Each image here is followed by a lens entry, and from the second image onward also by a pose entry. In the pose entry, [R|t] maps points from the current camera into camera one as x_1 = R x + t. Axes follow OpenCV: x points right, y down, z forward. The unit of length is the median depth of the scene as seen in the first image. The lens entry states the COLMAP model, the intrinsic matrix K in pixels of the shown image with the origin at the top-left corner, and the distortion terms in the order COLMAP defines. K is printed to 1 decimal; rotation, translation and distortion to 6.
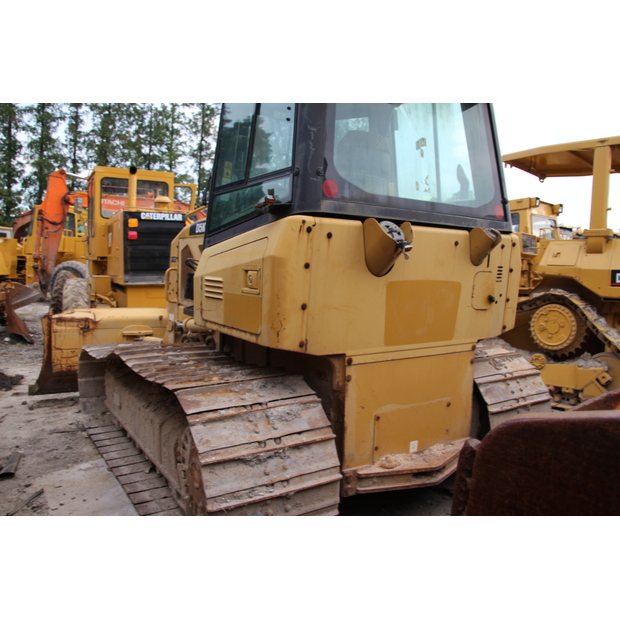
lens RADIAL K [[509.2, 0, 310.5], [0, 509.2, 310.0], [0, 0, 1]] dist [-0.137984, 0.006070]
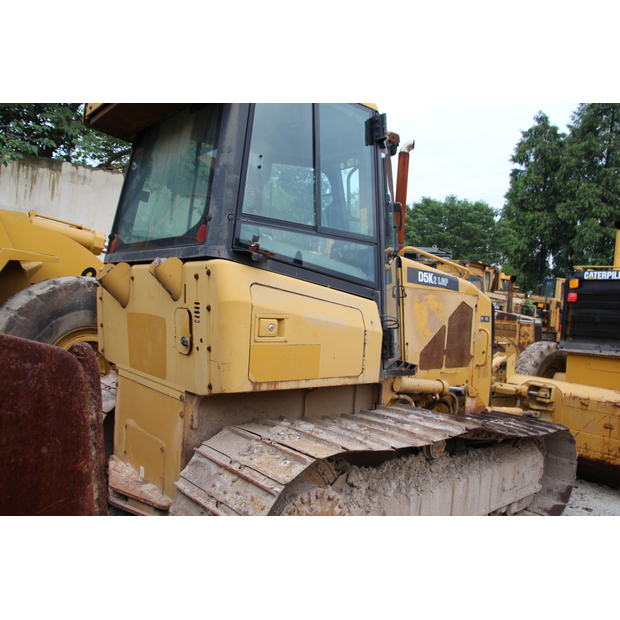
lens RADIAL K [[509.2, 0, 310.5], [0, 509.2, 309.3], [0, 0, 1]] dist [-0.137984, 0.006070]
pose [[0.130527, -0.011397, -0.991379, 0.505536], [-0.146791, 0.988691, -0.030693, -0.033403], [0.980518, 0.149532, 0.127377, 0.457677]]
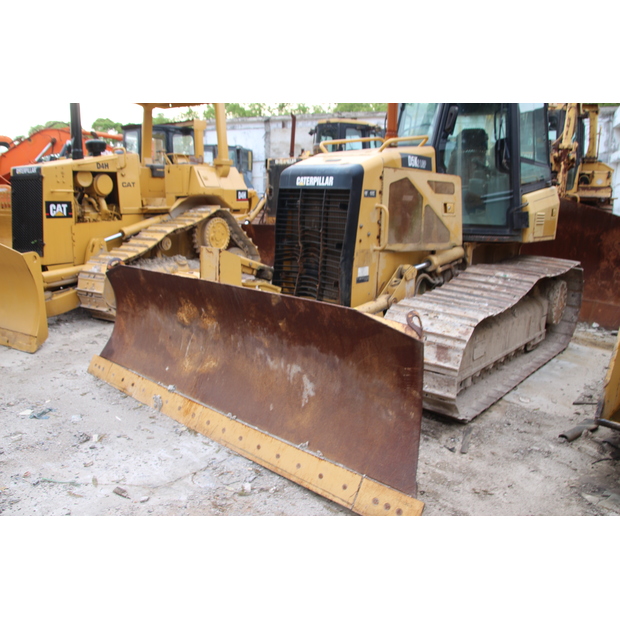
lens RADIAL K [[509.2, 0, 309.3], [0, 509.2, 309.8], [0, 0, 1]] dist [-0.137984, 0.006070]
pose [[-0.280833, -0.244957, 0.927970, -0.799601], [0.046592, 0.962261, 0.268109, -0.114307], [-0.958625, 0.118530, -0.258821, 1.068788]]
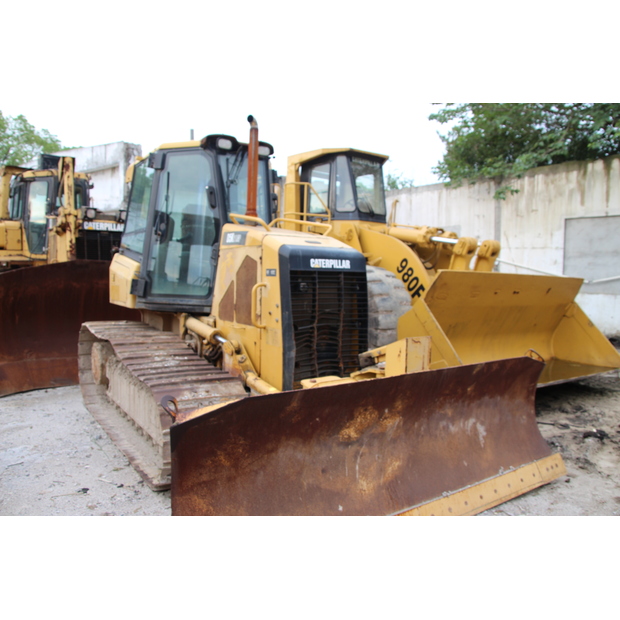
lens RADIAL K [[509.2, 0, 309.6], [0, 509.2, 309.7], [0, 0, 1]] dist [-0.137984, 0.006070]
pose [[-0.998676, -0.045201, -0.024540, -0.244641], [-0.048532, 0.986143, 0.158639, -0.138004], [0.017030, 0.159620, -0.987032, 1.446760]]
